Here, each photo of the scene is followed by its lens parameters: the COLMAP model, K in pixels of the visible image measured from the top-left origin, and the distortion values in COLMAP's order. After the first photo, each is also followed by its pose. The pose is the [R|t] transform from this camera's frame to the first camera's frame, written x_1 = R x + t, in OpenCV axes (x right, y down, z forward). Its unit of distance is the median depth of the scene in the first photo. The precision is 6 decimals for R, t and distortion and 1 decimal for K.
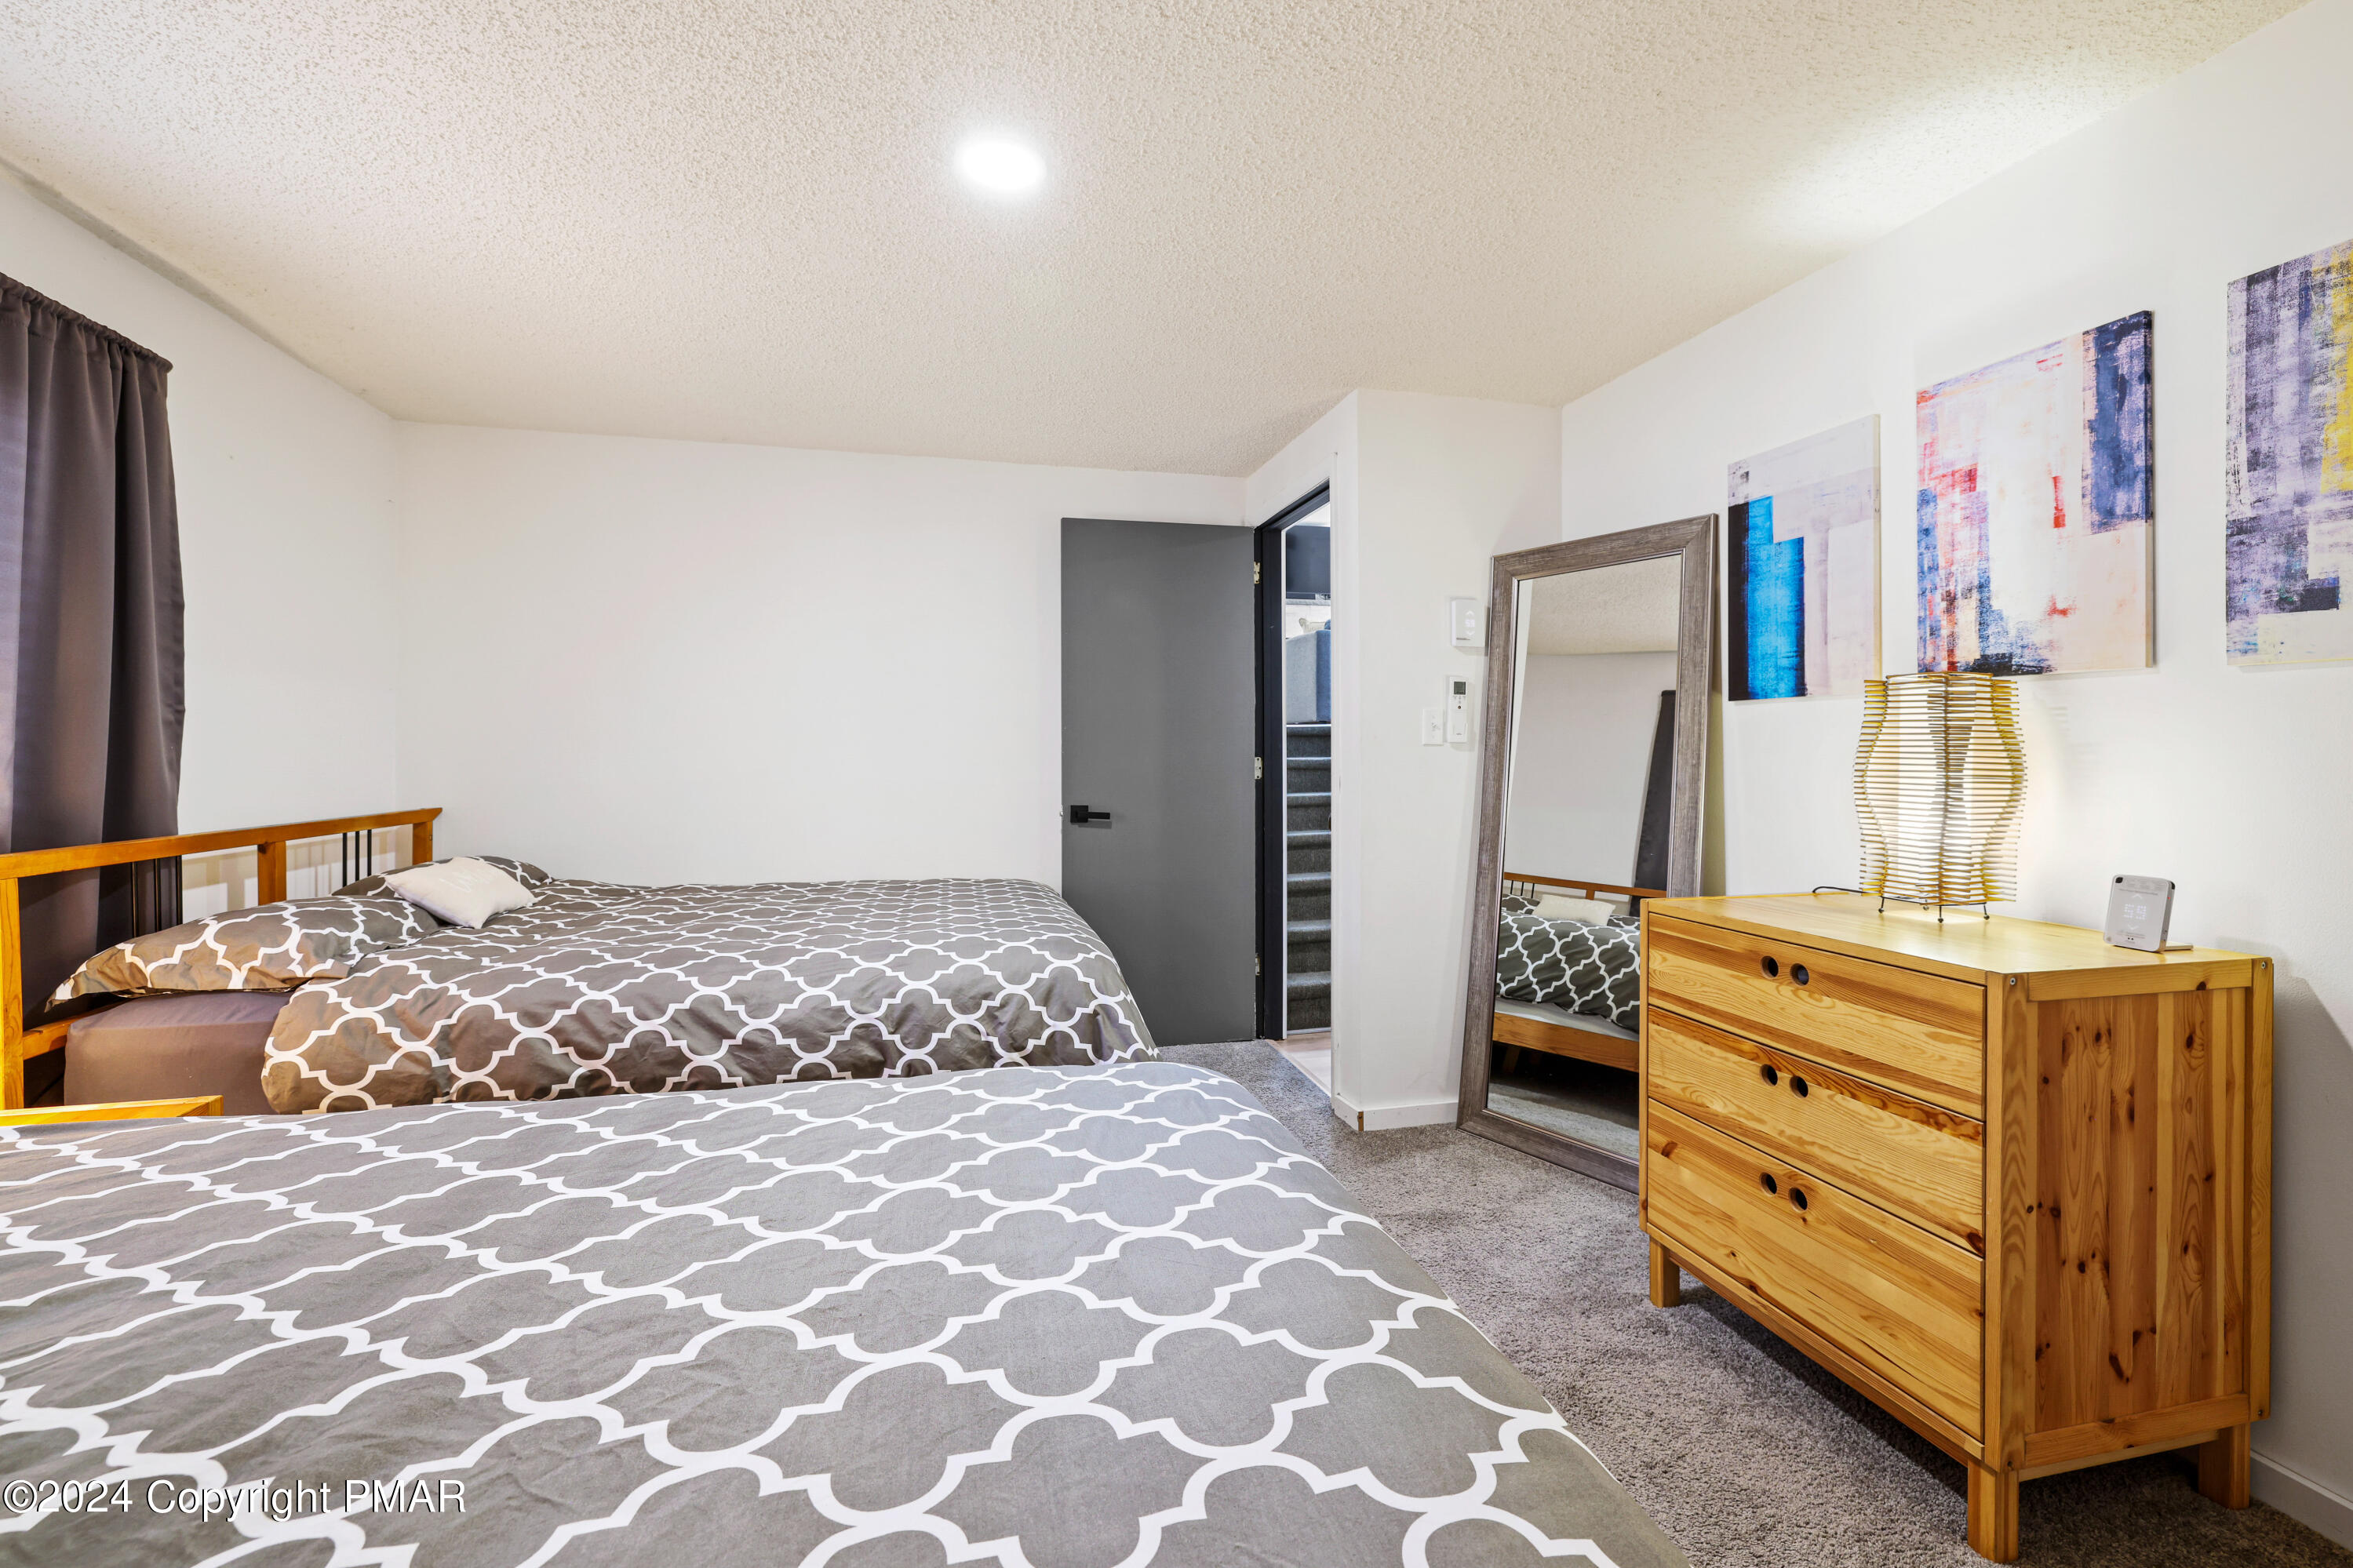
lens RADIAL K [[985.3, 0, 1165.1], [0, 985.3, 770.8], [0, 0, 1]] dist [-0.000470, 0.000039]
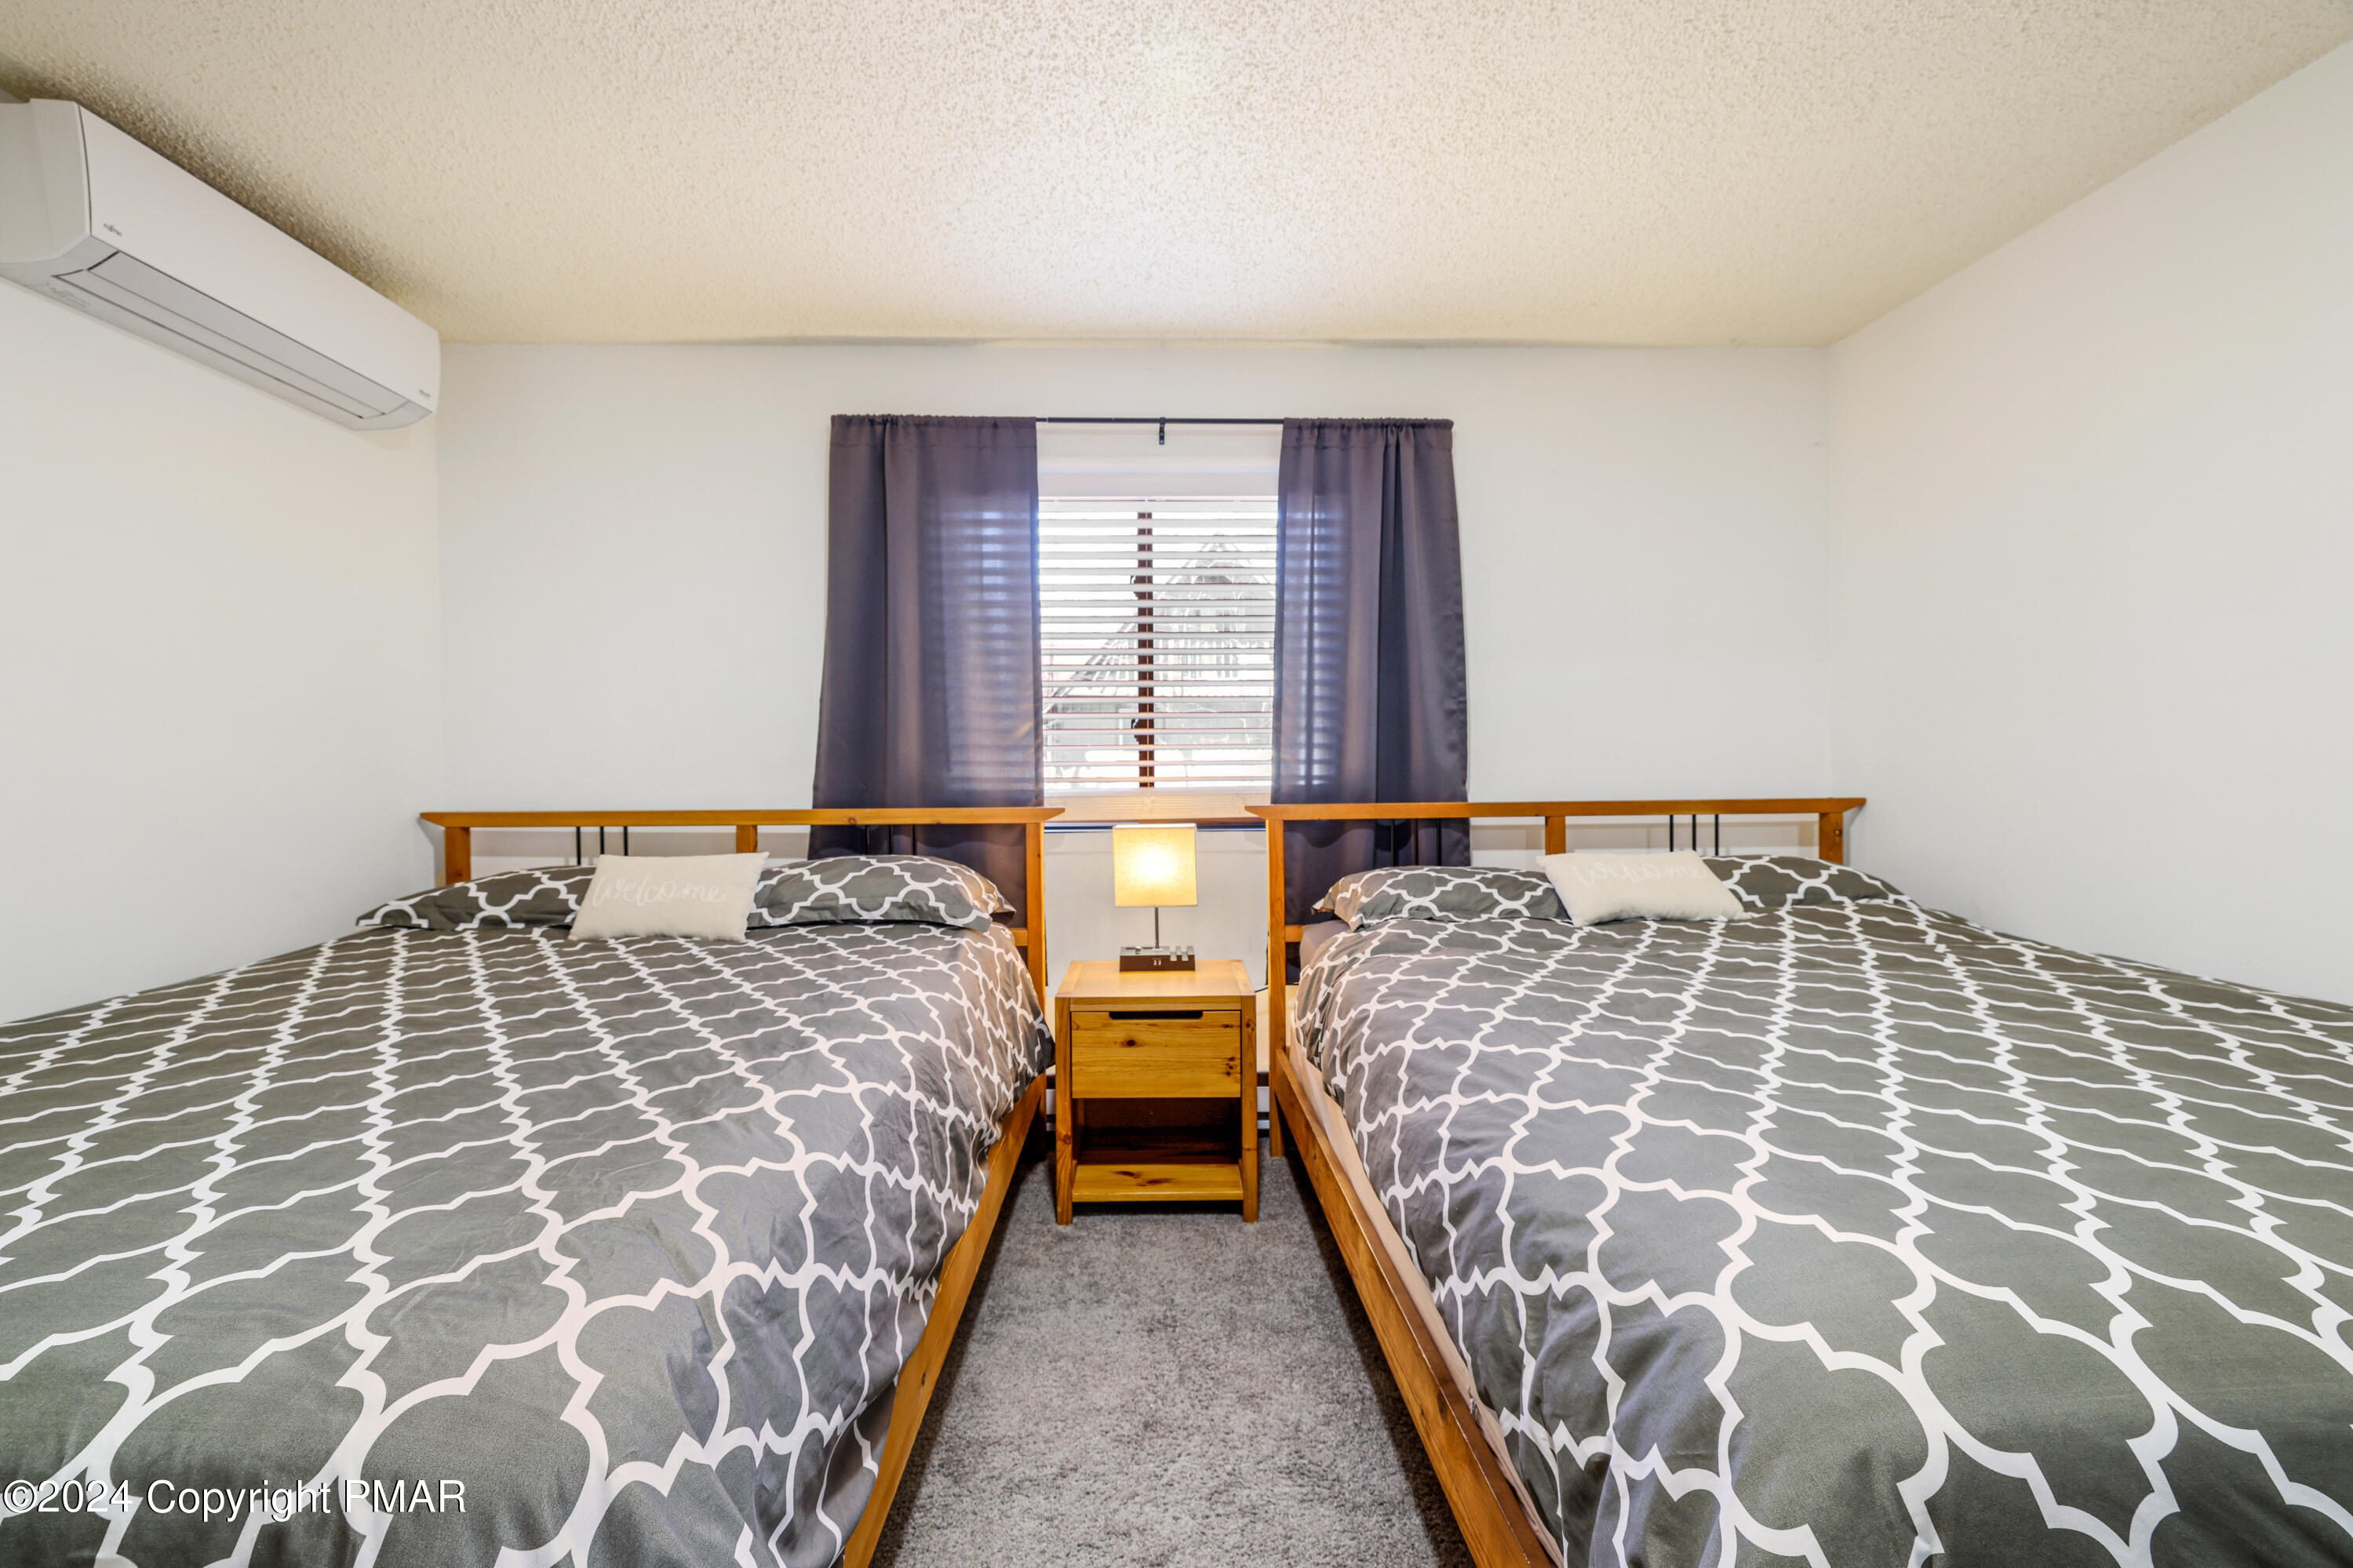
lens RADIAL K [[985.3, 0, 1165.1], [0, 985.3, 770.8], [0, 0, 1]] dist [-0.000470, 0.000039]
pose [[-0.212772, 0.024881, -0.976785, 0.283540], [-0.008741, 0.999587, 0.027366, -0.005073], [0.977063, 0.014361, -0.212467, 0.912792]]
